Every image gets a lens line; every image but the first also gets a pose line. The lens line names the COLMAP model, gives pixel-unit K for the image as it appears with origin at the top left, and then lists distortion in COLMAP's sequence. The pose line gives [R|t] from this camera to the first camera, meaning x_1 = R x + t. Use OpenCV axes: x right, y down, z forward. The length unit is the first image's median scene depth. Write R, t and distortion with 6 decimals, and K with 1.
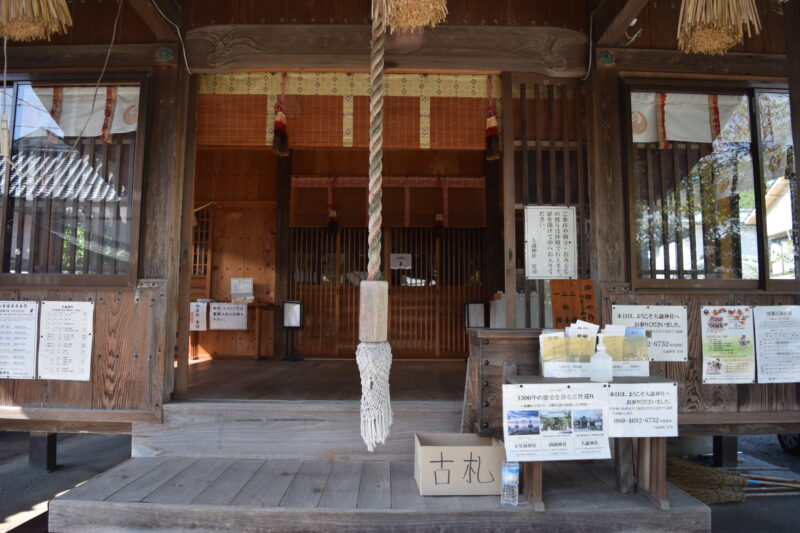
lens RADIAL K [[621.0, 0, 400.0], [0, 621.0, 266.5], [0, 0, 1]] dist [-0.081419, -0.001343]
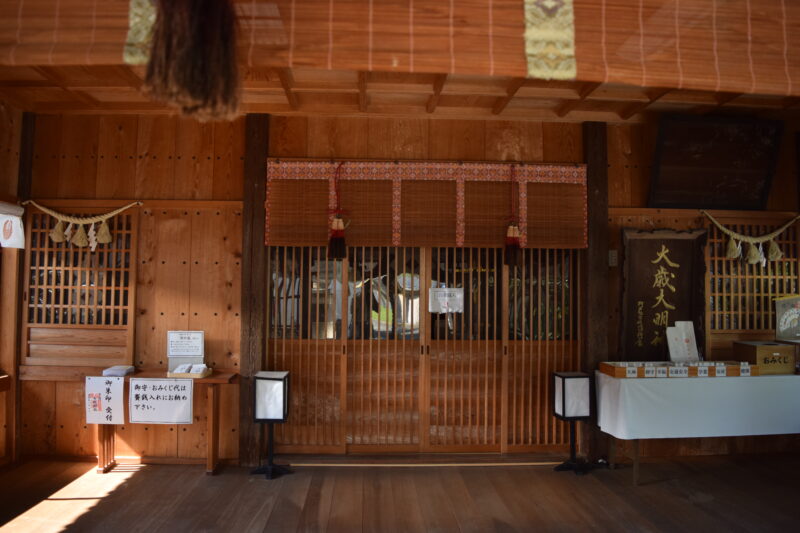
lens RADIAL K [[621.0, 0, 400.0], [0, 621.0, 266.5], [0, 0, 1]] dist [-0.081419, -0.001343]
pose [[0.999397, 0.005890, 0.034206, -0.067707], [-0.007375, 0.999028, 0.043454, -0.070148], [-0.033917, -0.043680, 0.998470, 0.394763]]
